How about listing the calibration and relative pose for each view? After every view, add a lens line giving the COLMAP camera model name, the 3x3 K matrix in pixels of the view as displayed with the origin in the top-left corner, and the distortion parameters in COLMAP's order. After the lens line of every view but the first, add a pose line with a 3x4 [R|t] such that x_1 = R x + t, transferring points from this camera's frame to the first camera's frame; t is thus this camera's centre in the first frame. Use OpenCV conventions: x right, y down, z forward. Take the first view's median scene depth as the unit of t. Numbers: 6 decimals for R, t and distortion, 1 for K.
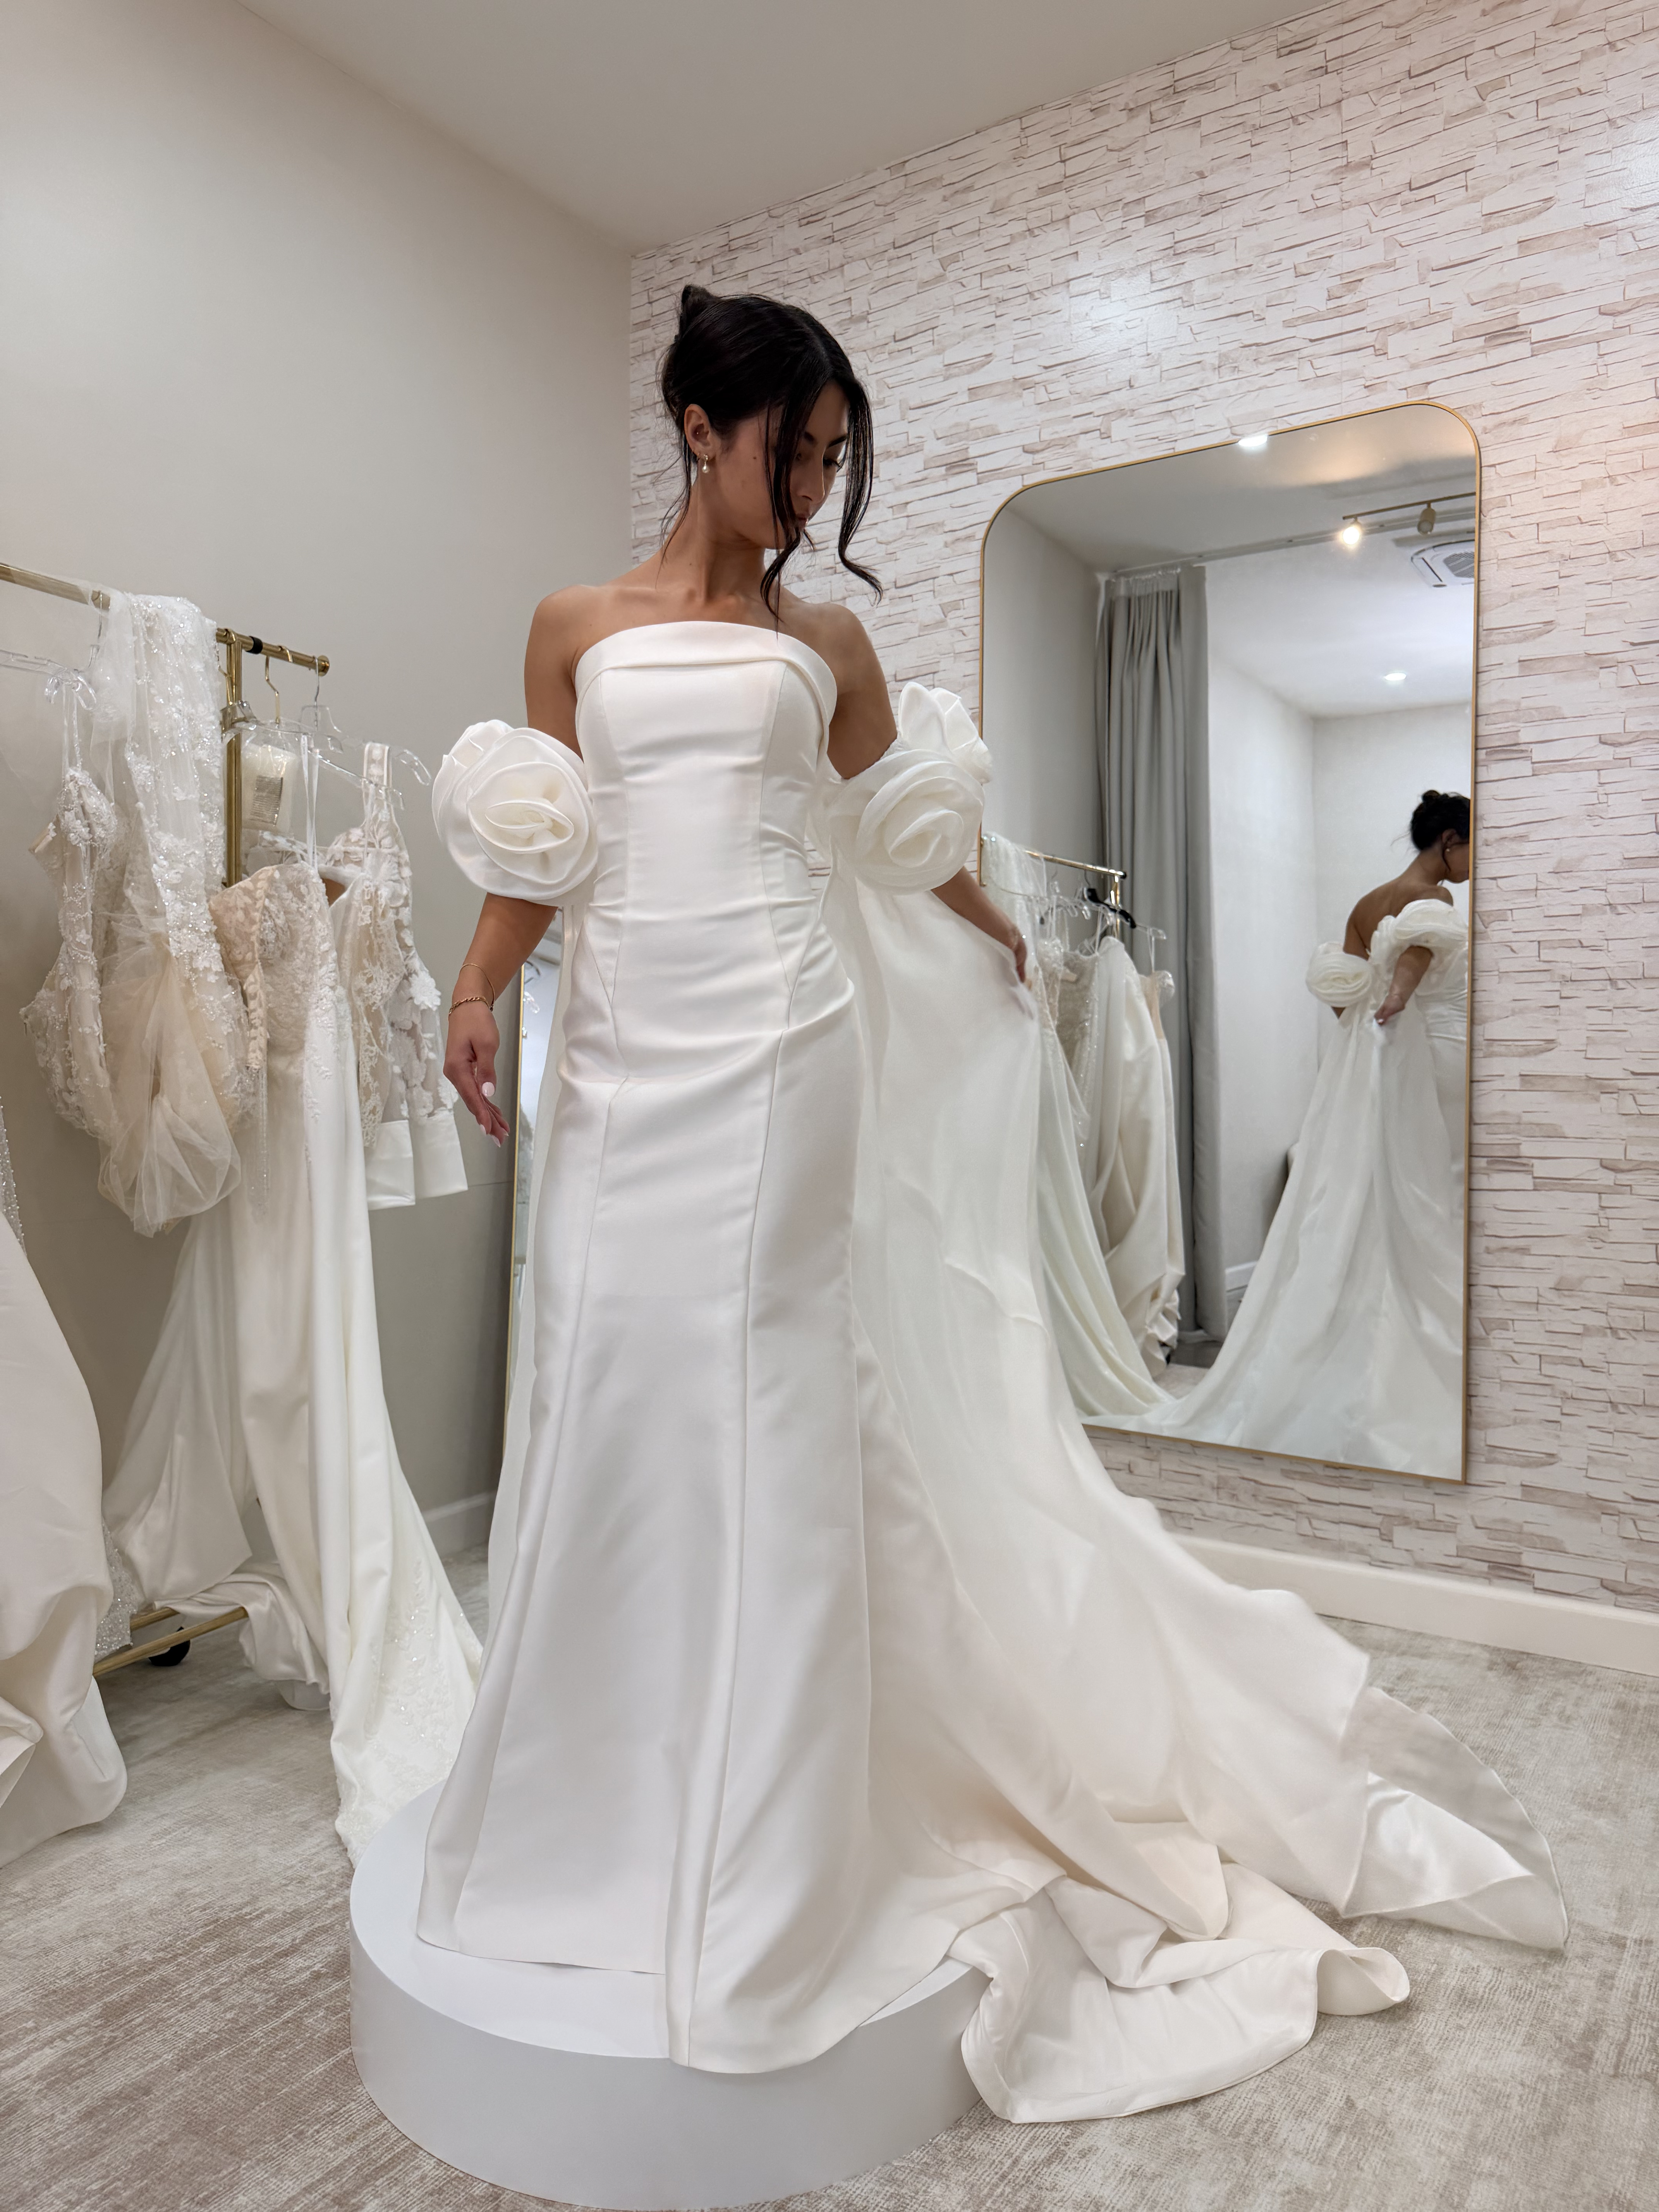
lens RADIAL K [[1568.1, 0, 830.8], [0, 1568.1, 1106.2], [0, 0, 1]] dist [-0.003362, -0.000374]
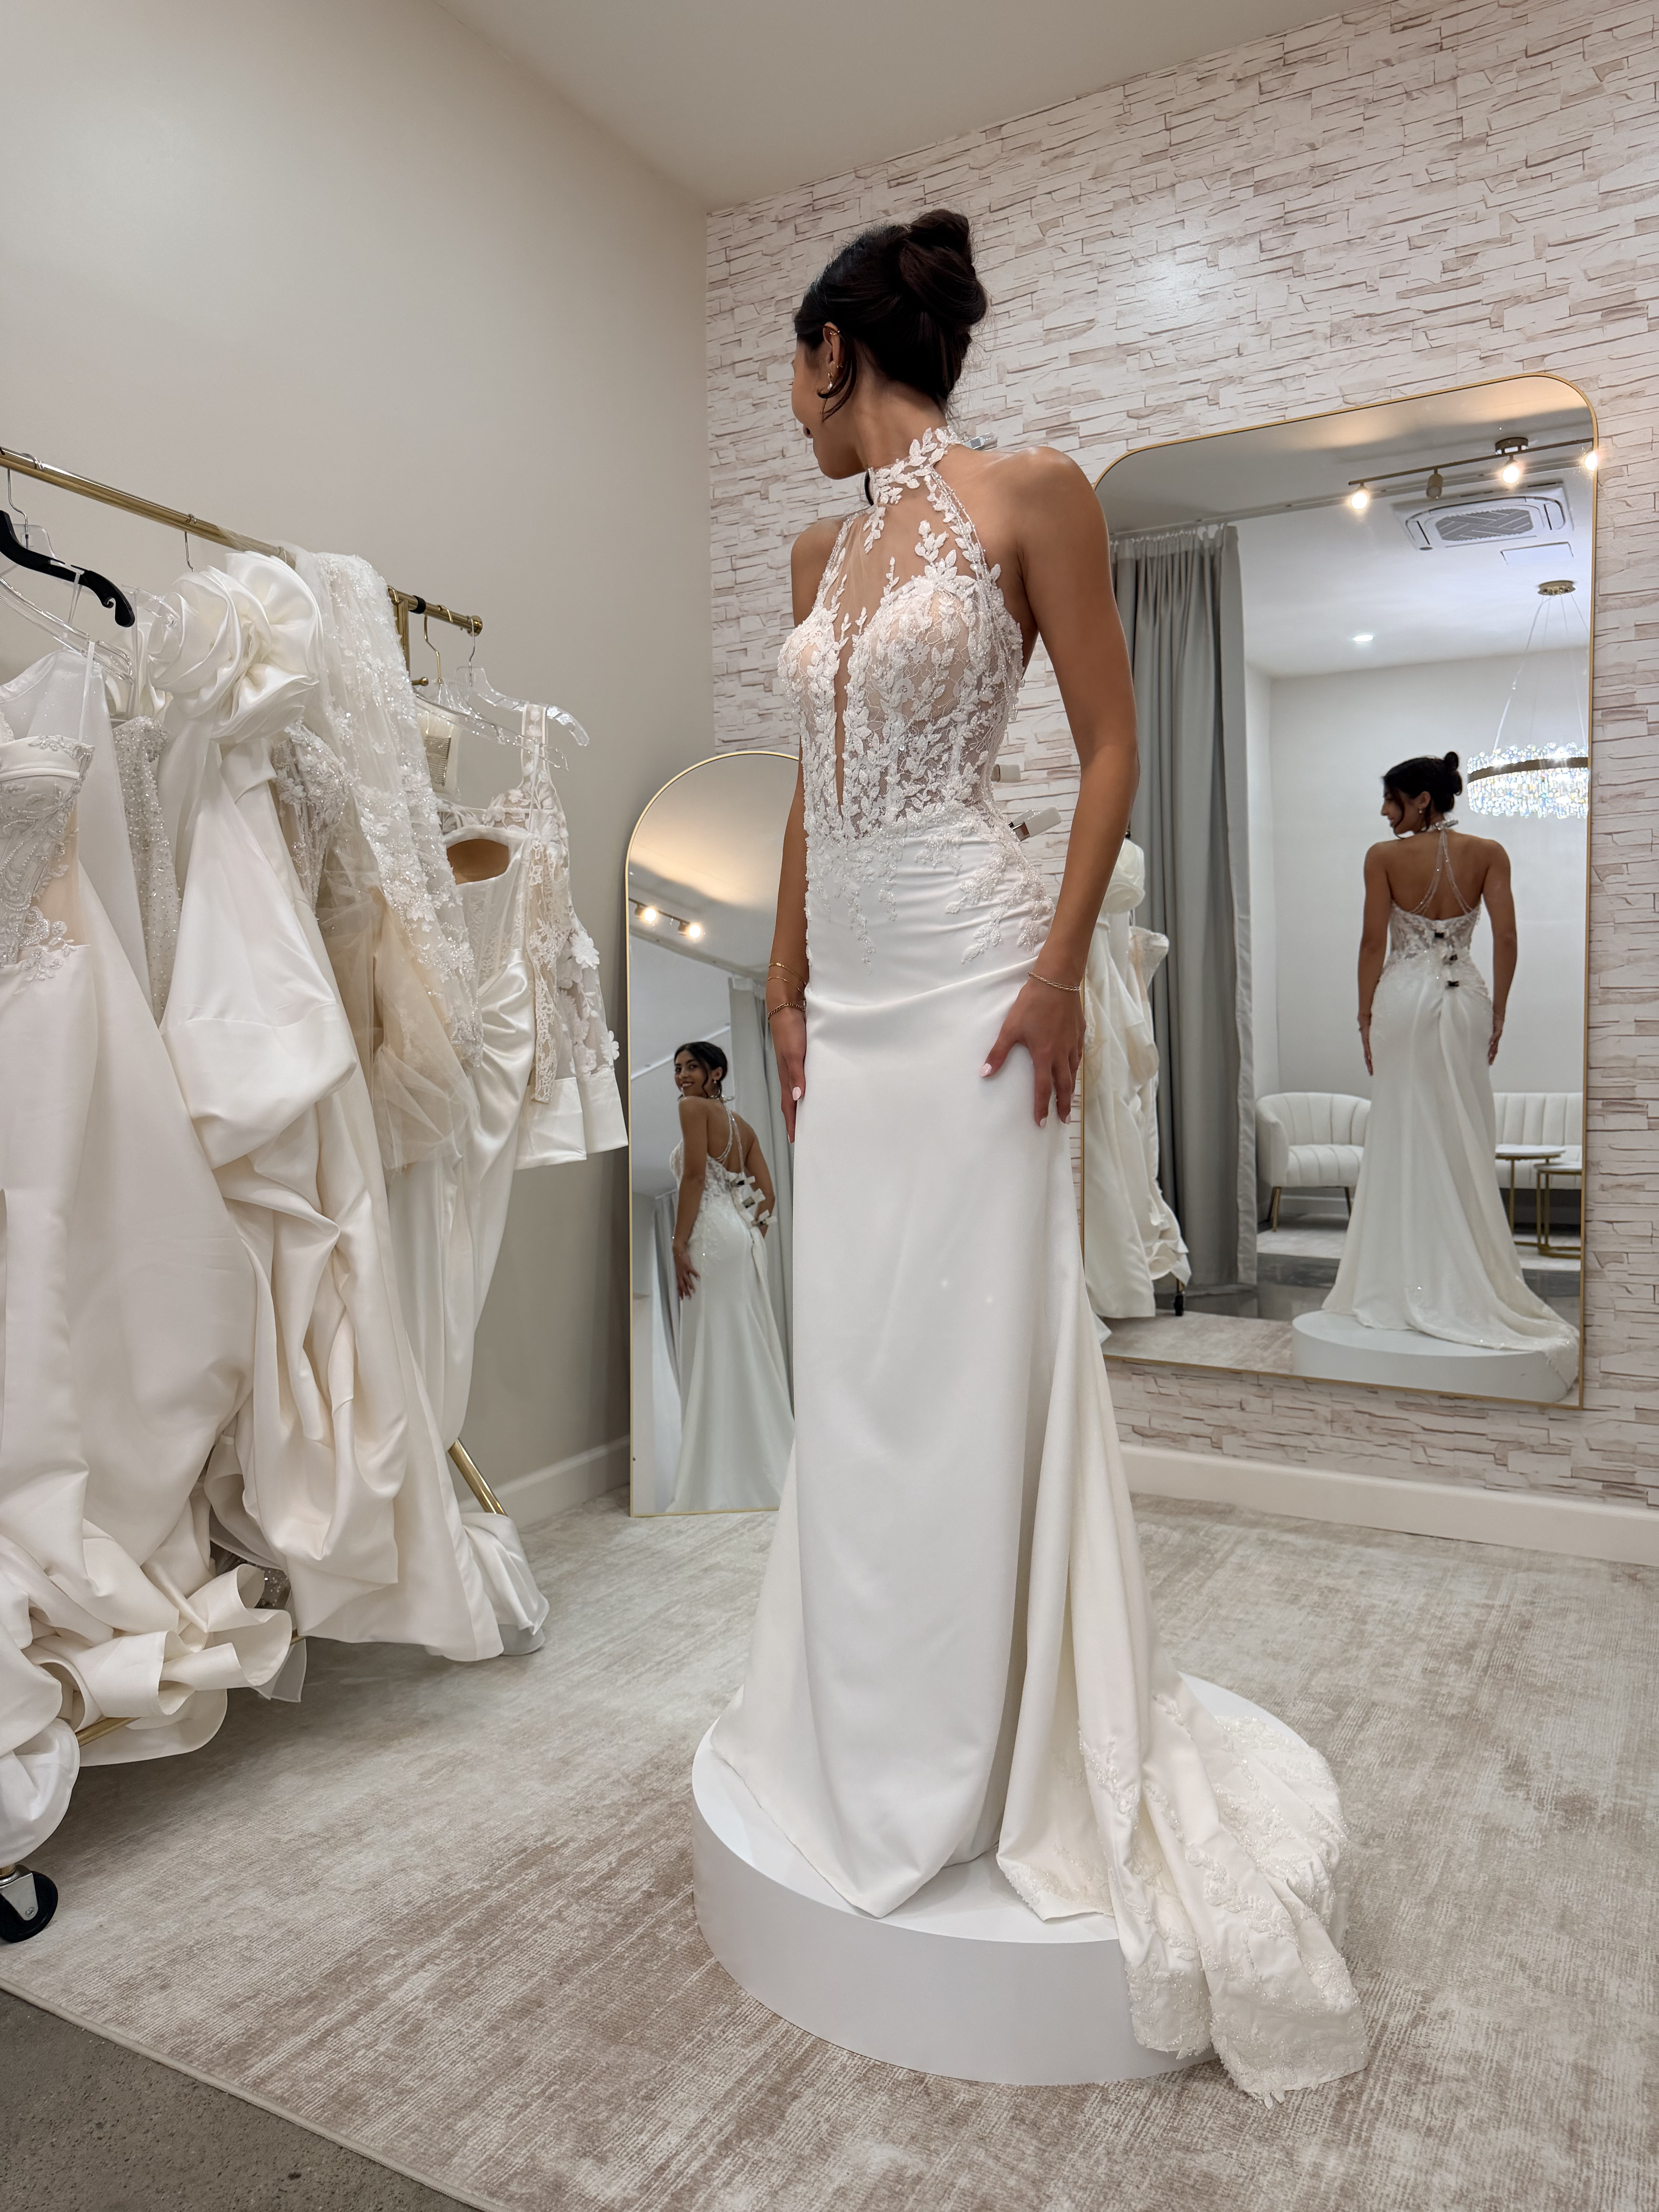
lens RADIAL K [[1568.1, 0, 827.9], [0, 1568.1, 1104.6], [0, 0, 1]] dist [-0.003362, -0.000374]
pose [[0.998267, -0.014300, 0.057087, -0.160917], [0.012975, 0.999640, 0.023504, 0.004488], [-0.057403, -0.022723, 0.998092, -0.020964]]
